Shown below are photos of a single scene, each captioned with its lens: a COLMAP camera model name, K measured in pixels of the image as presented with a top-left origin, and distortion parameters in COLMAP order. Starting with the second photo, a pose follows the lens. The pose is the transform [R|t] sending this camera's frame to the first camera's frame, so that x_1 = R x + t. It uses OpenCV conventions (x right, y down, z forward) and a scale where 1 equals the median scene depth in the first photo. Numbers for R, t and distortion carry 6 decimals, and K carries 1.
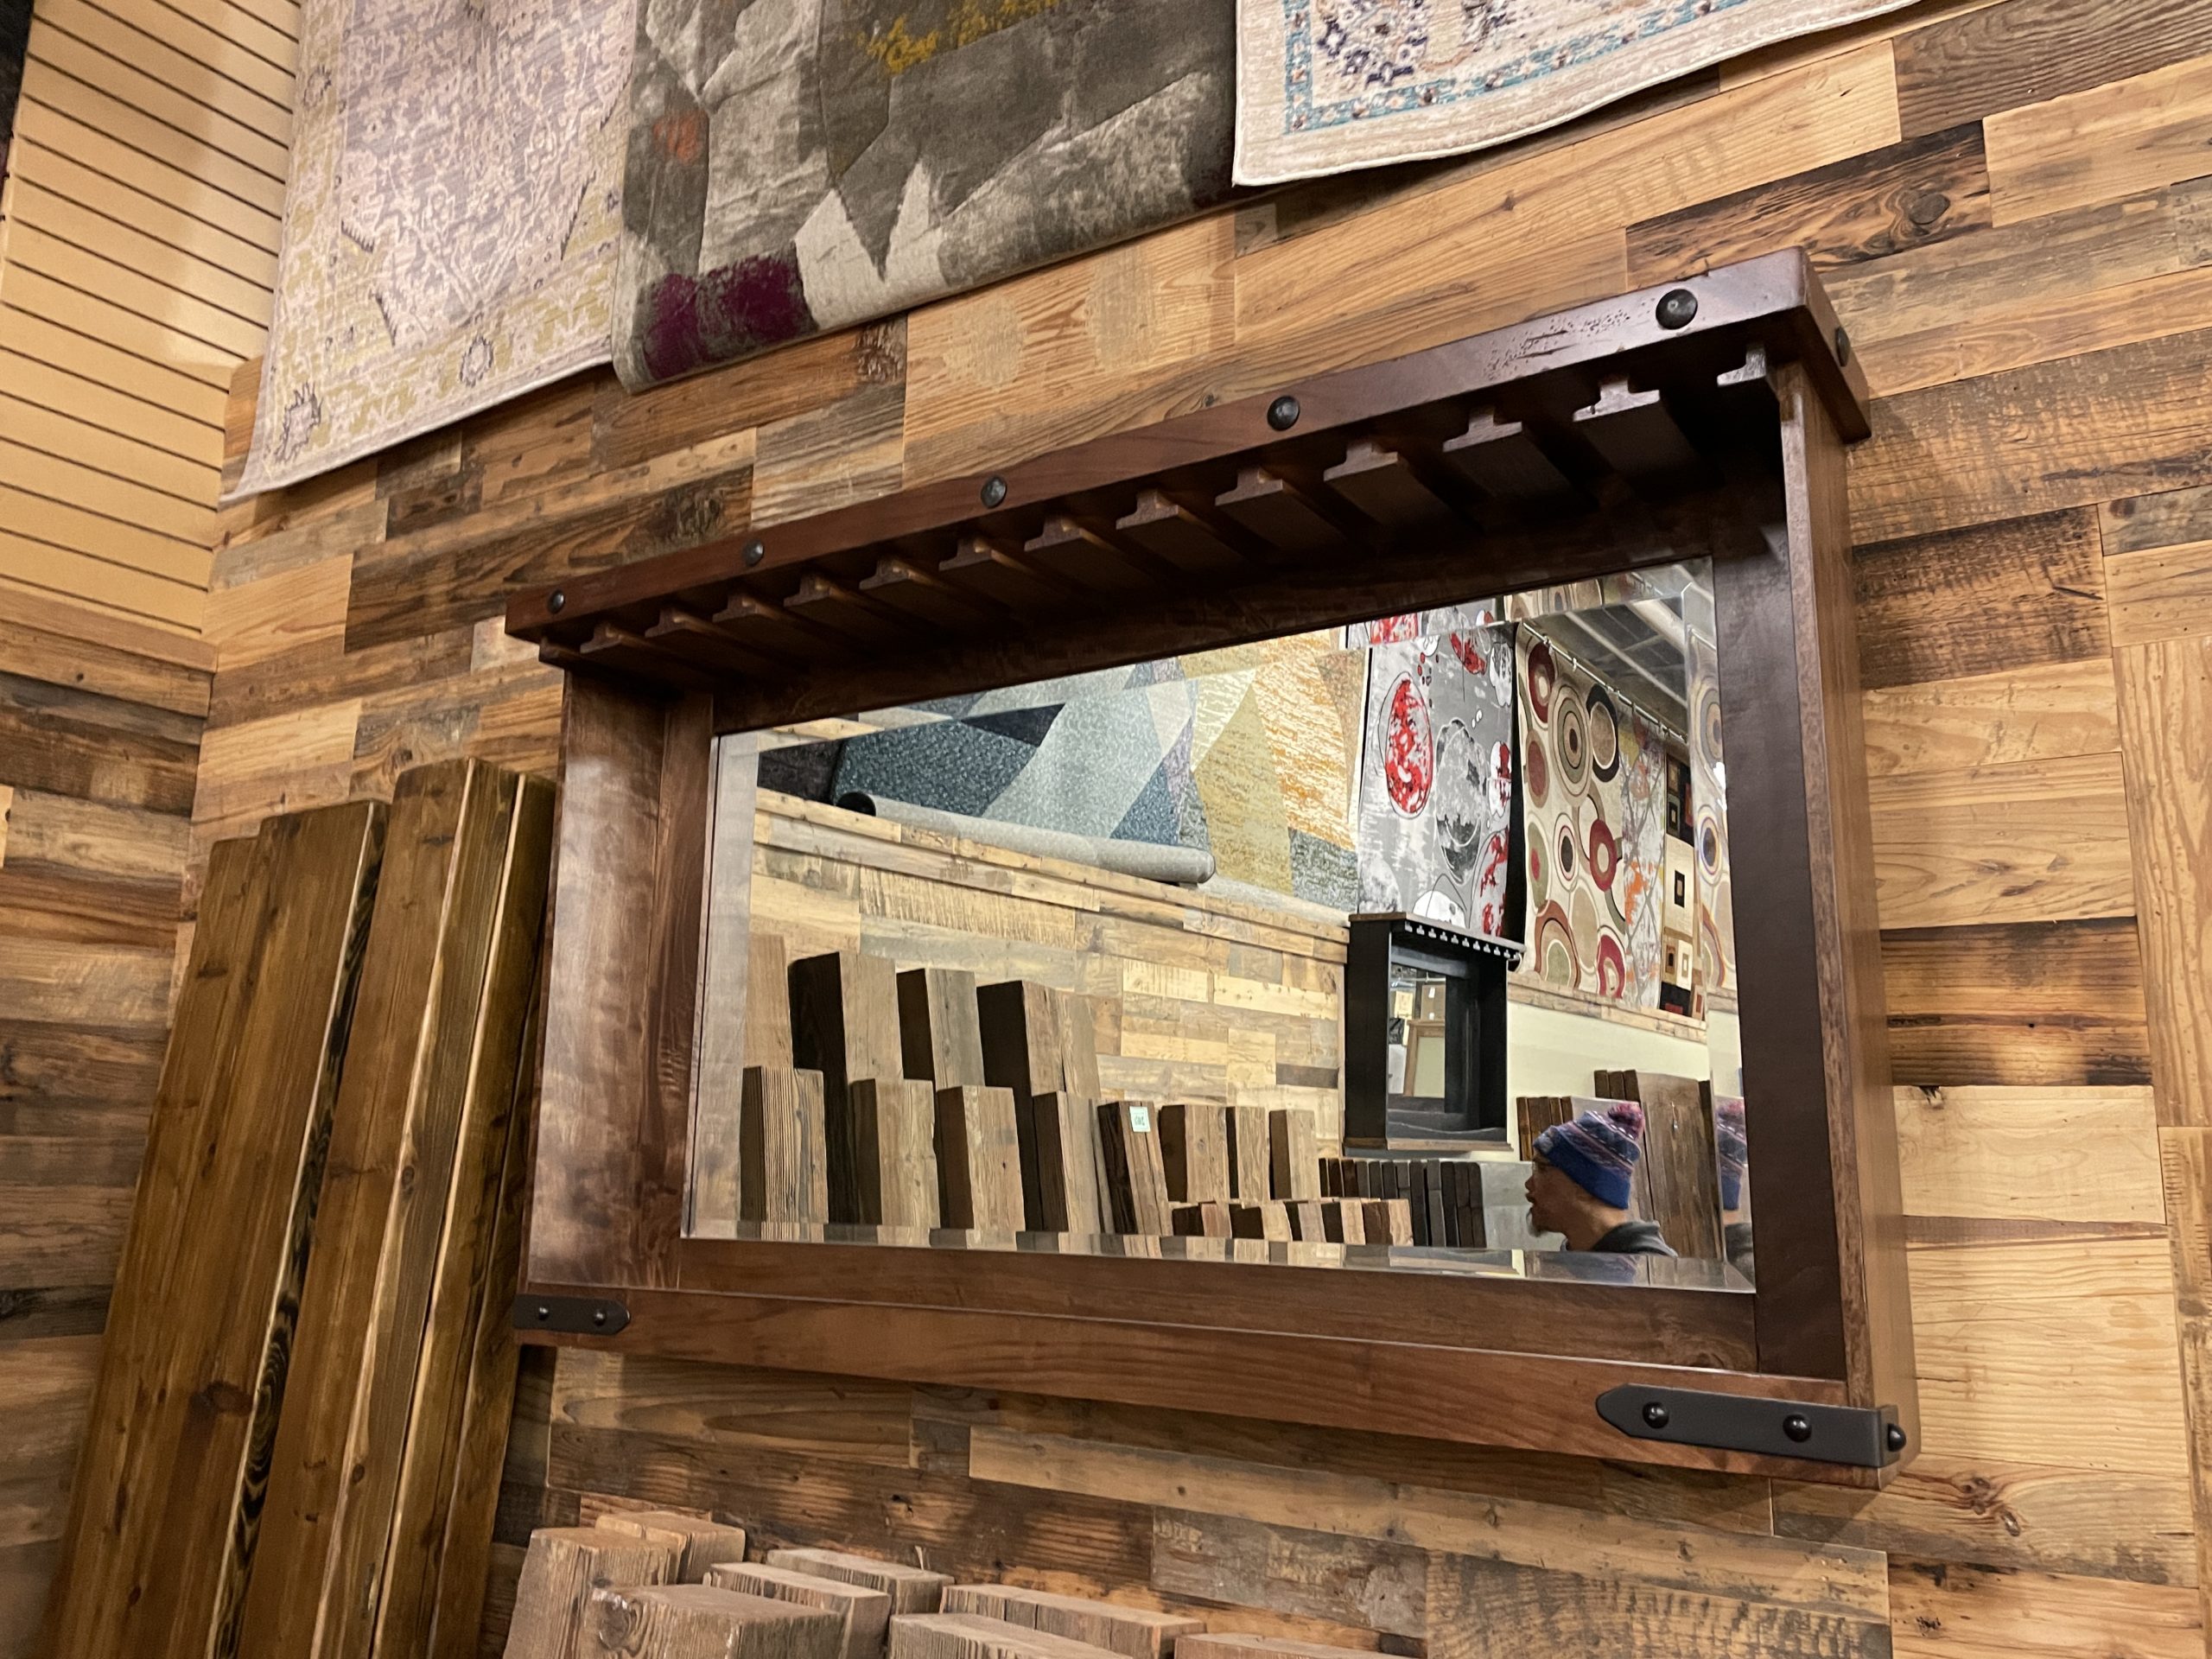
lens RADIAL K [[1718.3, 0, 1106.0], [0, 1718.3, 829.5], [0, 0, 1]] dist [0.074384, -0.092632]
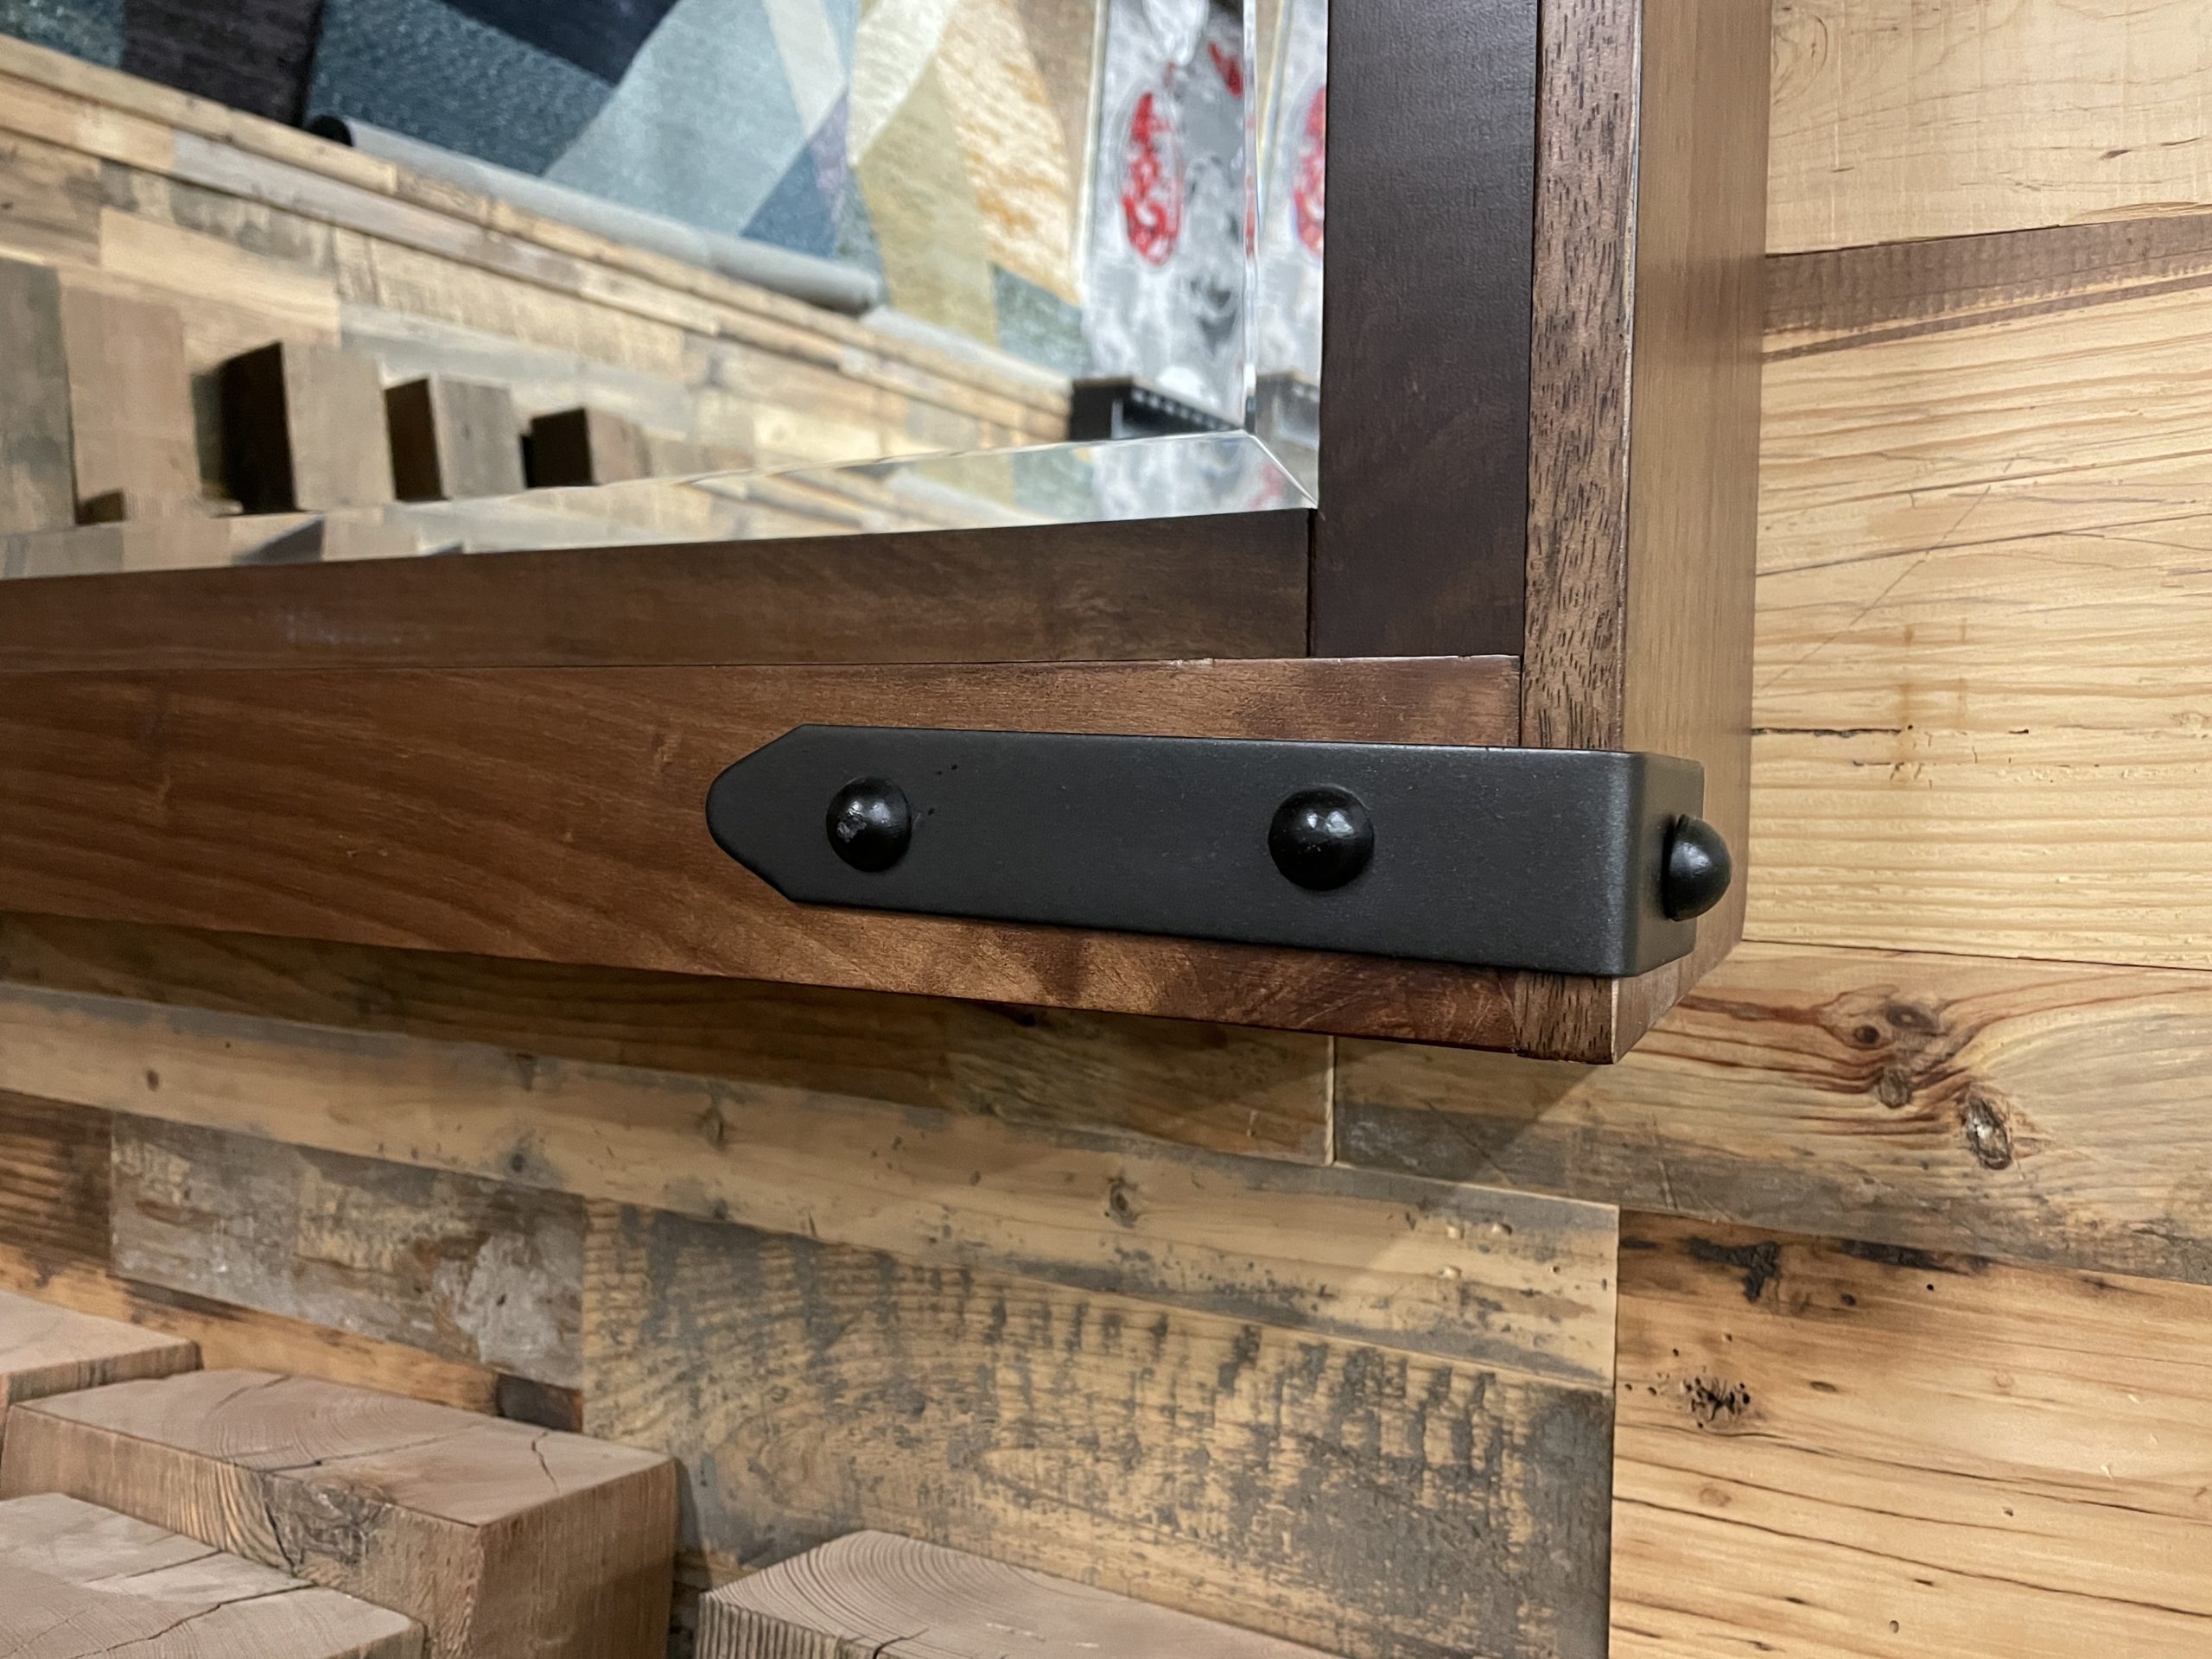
lens RADIAL K [[1718.3, 0, 1106.0], [0, 1718.3, 829.5], [0, 0, 1]] dist [0.074384, -0.092632]
pose [[0.994069, -0.012386, 0.108047, 0.286593], [-0.014421, 0.969709, 0.243837, 0.238329], [-0.107794, -0.243949, 0.963779, 0.645150]]
